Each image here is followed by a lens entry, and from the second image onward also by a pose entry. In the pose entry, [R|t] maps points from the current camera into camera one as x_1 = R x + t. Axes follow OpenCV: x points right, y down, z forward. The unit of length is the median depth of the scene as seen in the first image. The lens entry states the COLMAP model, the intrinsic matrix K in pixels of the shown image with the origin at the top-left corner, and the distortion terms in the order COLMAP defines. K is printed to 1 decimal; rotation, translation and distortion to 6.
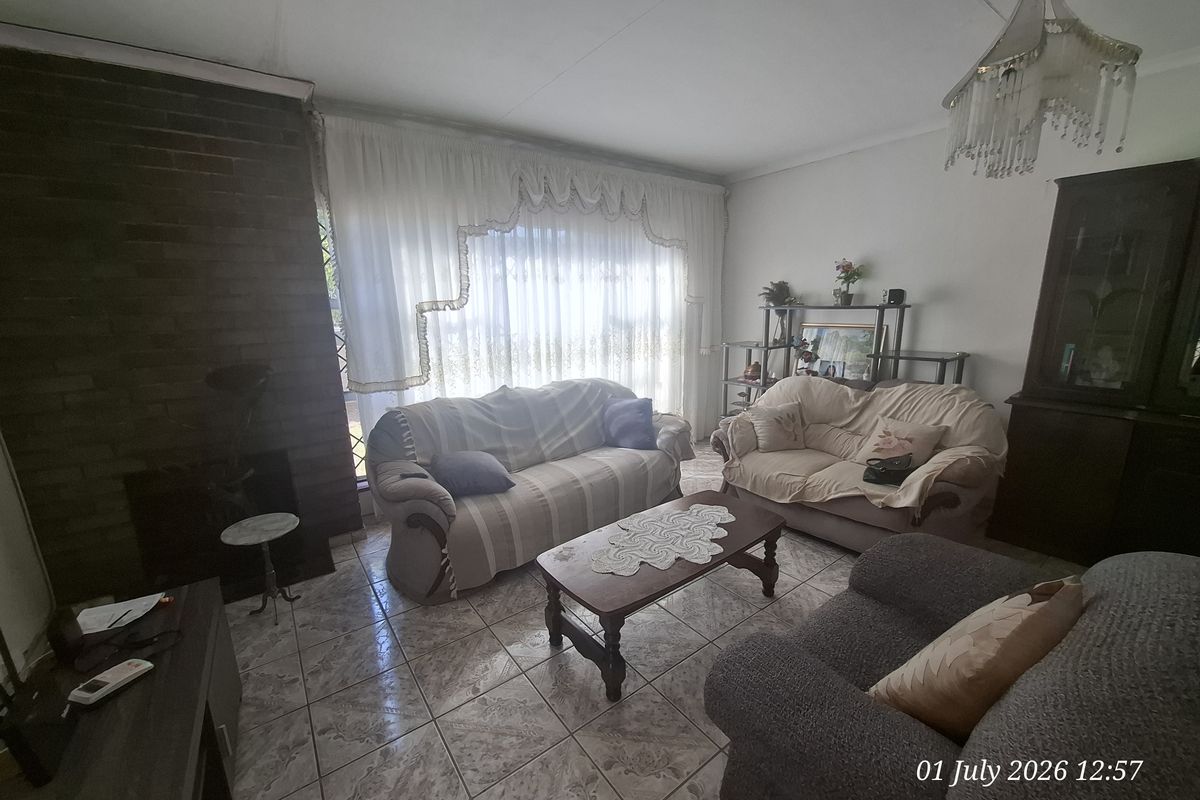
lens RADIAL K [[476.3, 0, 612.7], [0, 476.3, 405.2], [0, 0, 1]] dist [0.001246, 0.000456]
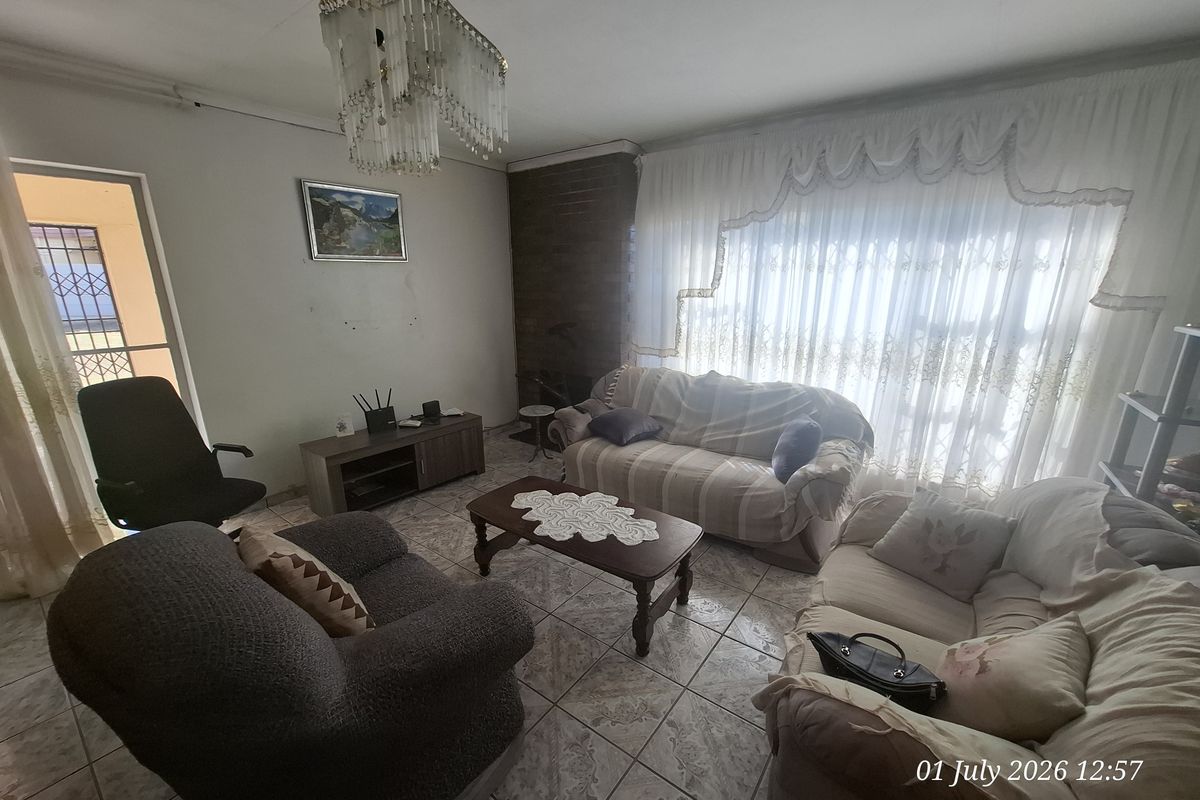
lens RADIAL K [[476.3, 0, 612.7], [0, 476.3, 405.2], [0, 0, 1]] dist [0.001246, 0.000456]
pose [[0.297310, 0.263716, -0.917639, 0.716575], [-0.214493, 0.954980, 0.204953, -0.139065], [0.930376, 0.135893, 0.340490, 0.439255]]
